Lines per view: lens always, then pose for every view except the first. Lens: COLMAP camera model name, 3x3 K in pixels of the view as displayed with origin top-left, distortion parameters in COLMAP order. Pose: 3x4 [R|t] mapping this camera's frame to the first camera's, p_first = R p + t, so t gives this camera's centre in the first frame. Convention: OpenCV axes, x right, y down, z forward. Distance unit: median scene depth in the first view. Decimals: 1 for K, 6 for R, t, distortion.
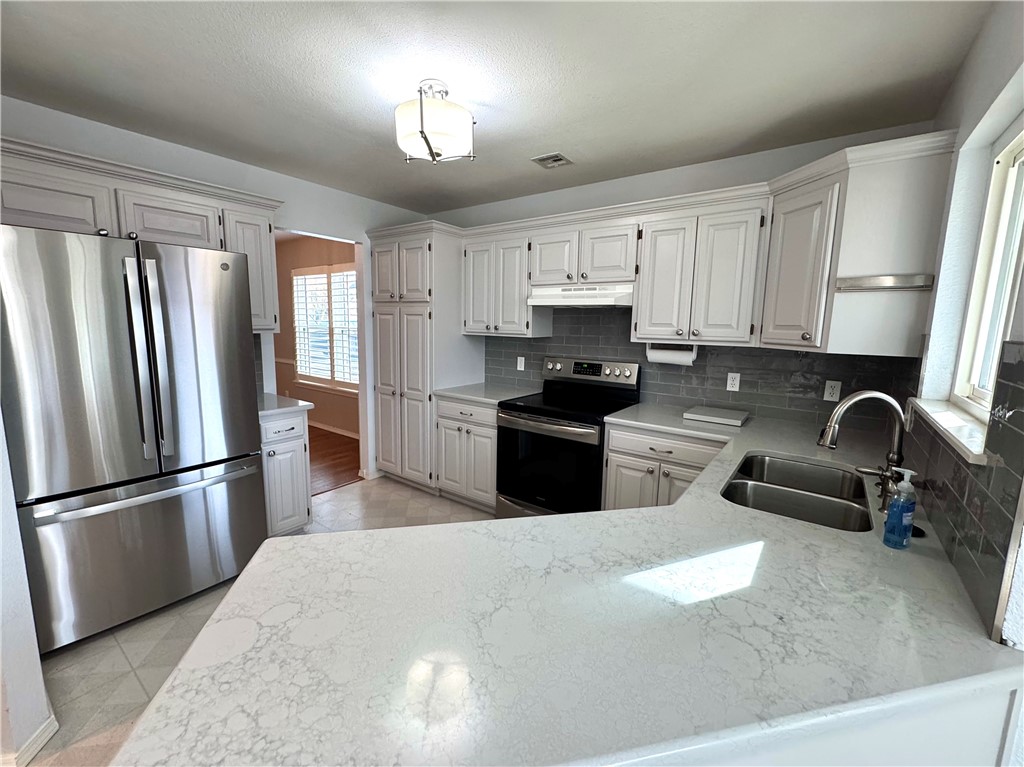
lens RADIAL K [[416.2, 0, 512.9], [0, 416.2, 382.7], [0, 0, 1]] dist [-0.003129, -0.000452]
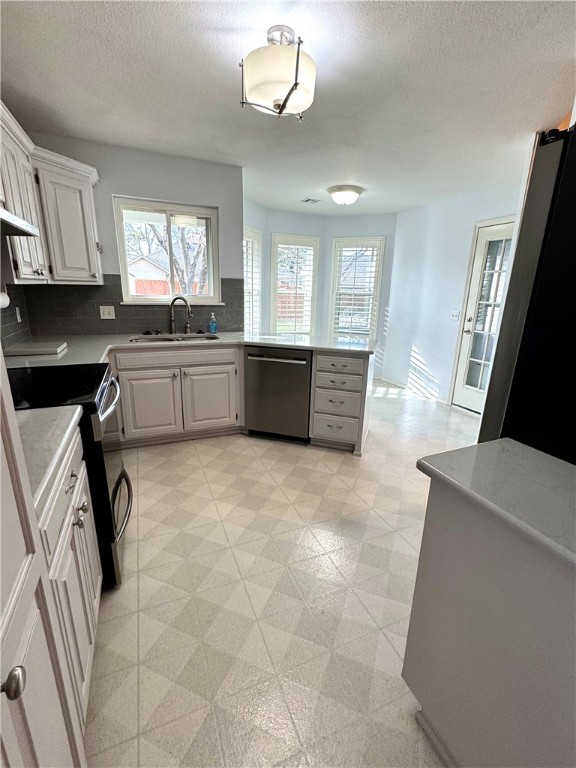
lens RADIAL K [[328.0, 0, 290.0], [0, 328.0, 378.7], [0, 0, 1]] dist [-0.003176, 0.000877]
pose [[-0.848429, -0.184742, 0.496024, -0.518256], [0.025980, 0.921450, 0.387628, -0.156450], [-0.528672, 0.341761, -0.776985, 1.248197]]
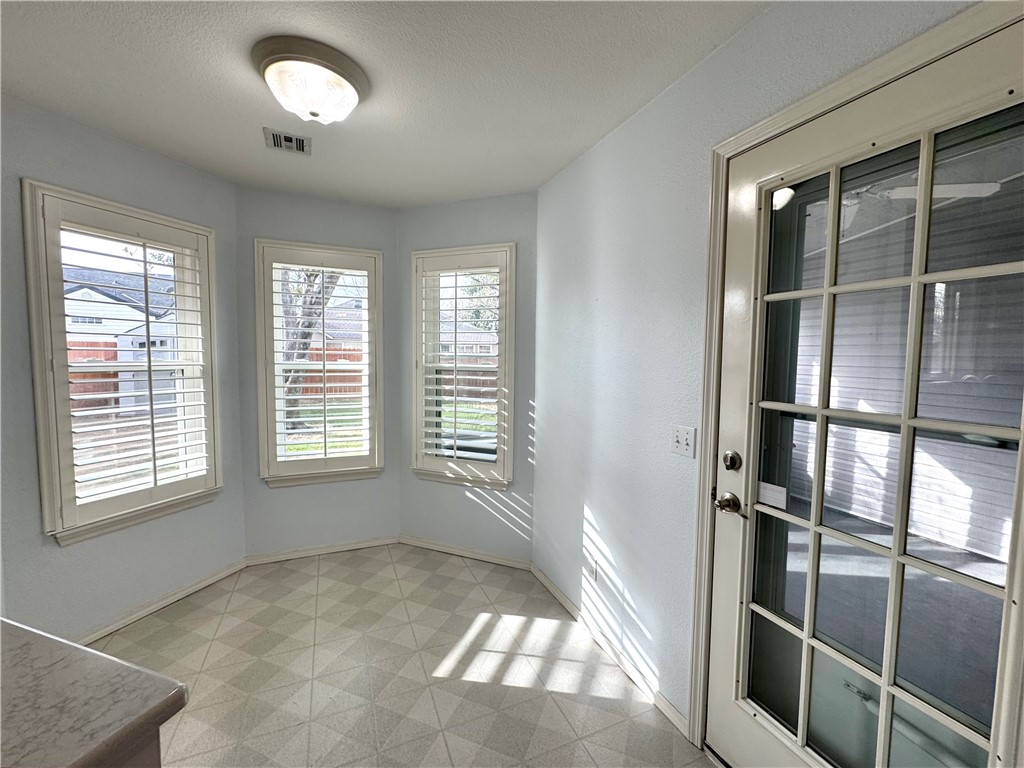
lens RADIAL K [[416.2, 0, 503.8], [0, 416.2, 385.6], [0, 0, 1]] dist [-0.003129, -0.000452]
pose [[-0.852040, -0.073848, 0.518242, -0.444029], [0.037822, 0.978728, 0.201648, -0.026934], [-0.522109, 0.191413, -0.831122, 0.191151]]
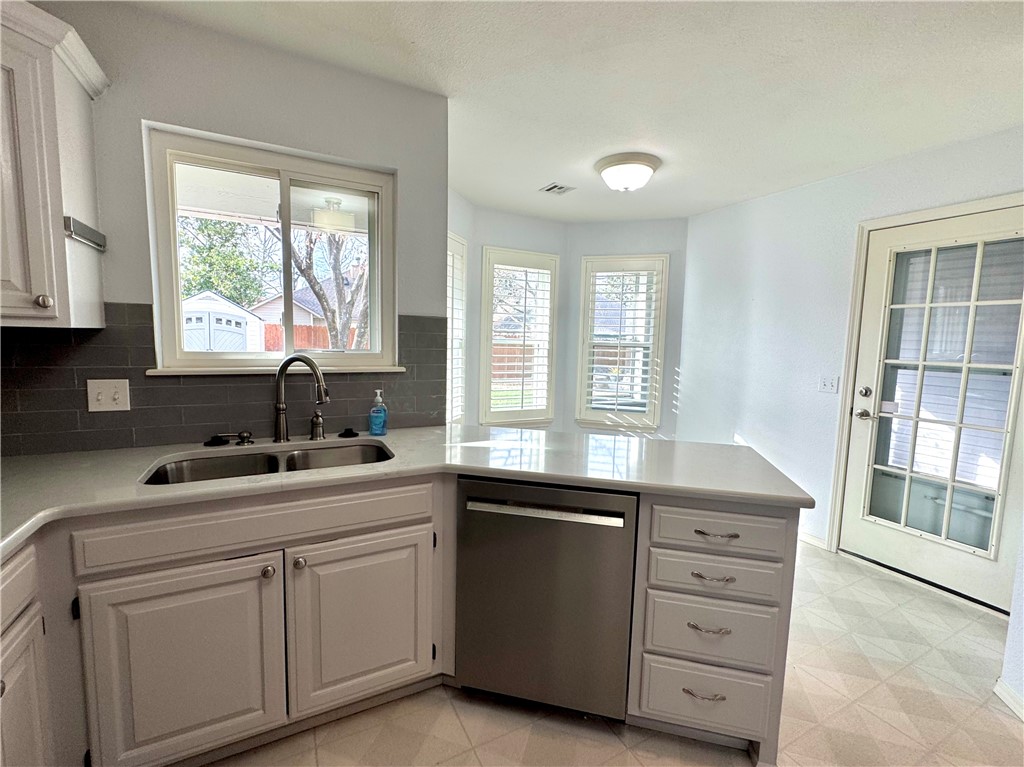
lens RADIAL K [[437.3, 0, 514.9], [0, 437.3, 383.5], [0, 0, 1]] dist [-0.003176, 0.000877]
pose [[-0.888069, -0.095041, 0.449777, -0.153547], [0.016016, 0.971405, 0.236888, -0.095660], [-0.459430, 0.217576, -0.861153, 0.890406]]
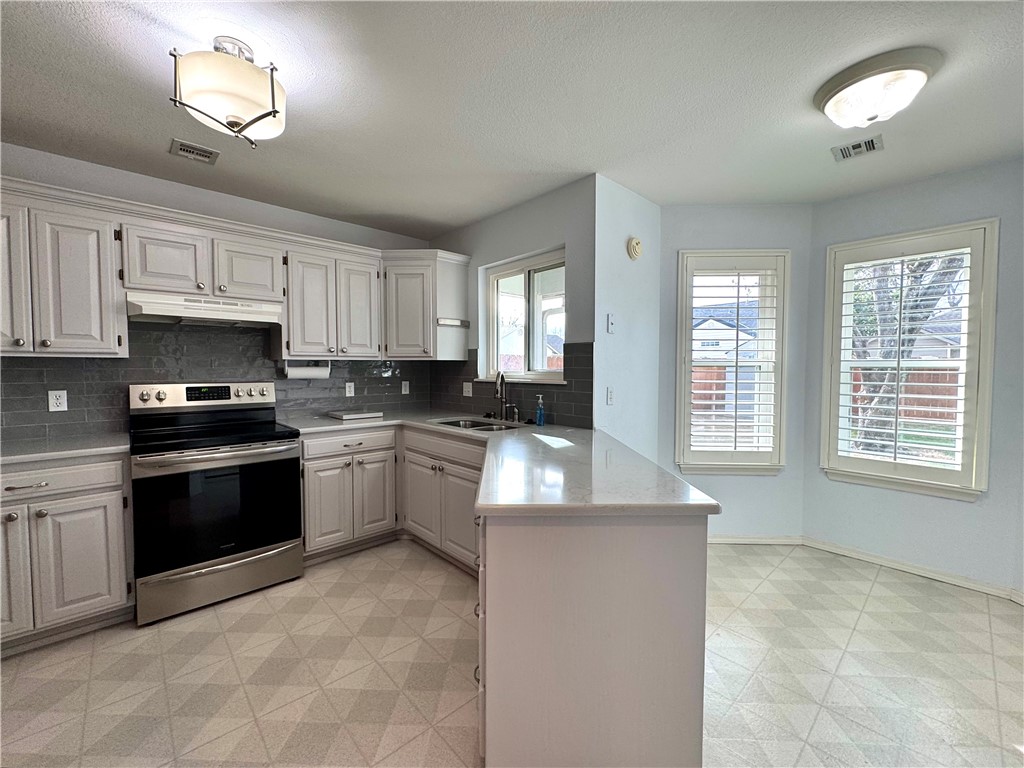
lens RADIAL K [[416.2, 0, 520.6], [0, 416.2, 383.8], [0, 0, 1]] dist [-0.003129, -0.000452]
pose [[0.188891, -0.061969, 0.980041, -0.638390], [0.141627, 0.989292, 0.035257, 0.010759], [-0.971732, 0.132140, 0.195645, 0.224320]]
